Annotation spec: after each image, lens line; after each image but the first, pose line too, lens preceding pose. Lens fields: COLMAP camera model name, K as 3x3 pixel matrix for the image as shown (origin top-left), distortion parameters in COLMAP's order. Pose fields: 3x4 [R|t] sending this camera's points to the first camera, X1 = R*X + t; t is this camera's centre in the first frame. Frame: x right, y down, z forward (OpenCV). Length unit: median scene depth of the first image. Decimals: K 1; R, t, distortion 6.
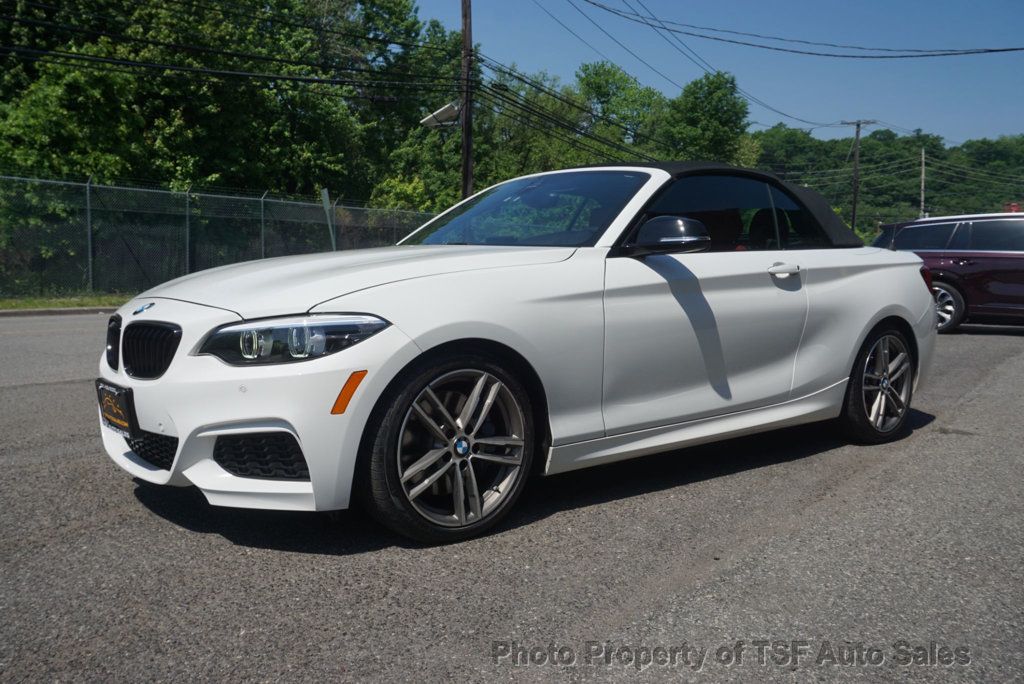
lens RADIAL K [[859.7, 0, 531.2], [0, 859.7, 379.2], [0, 0, 1]] dist [-0.011070, 0.016438]
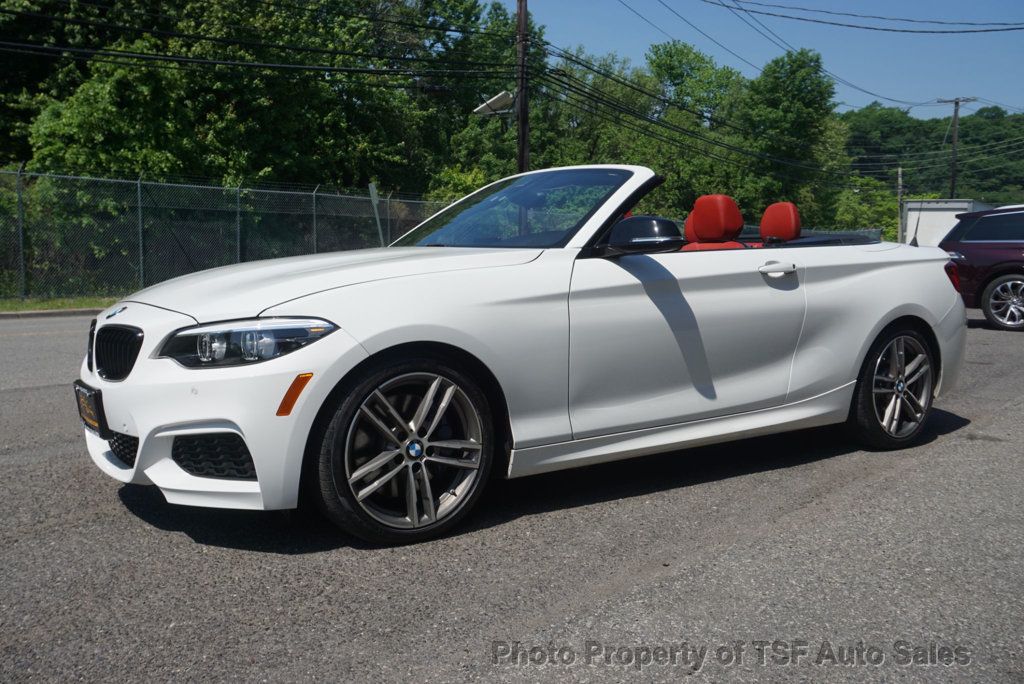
lens RADIAL K [[912.0, 0, 532.6], [0, 912.0, 374.6], [0, 0, 1]] dist [-0.011871, 0.009216]
pose [[0.997037, 0.001601, -0.076912, 0.111544], [-0.002026, 0.999983, -0.005457, -0.002686], [0.076902, 0.005597, 0.997023, -0.043113]]
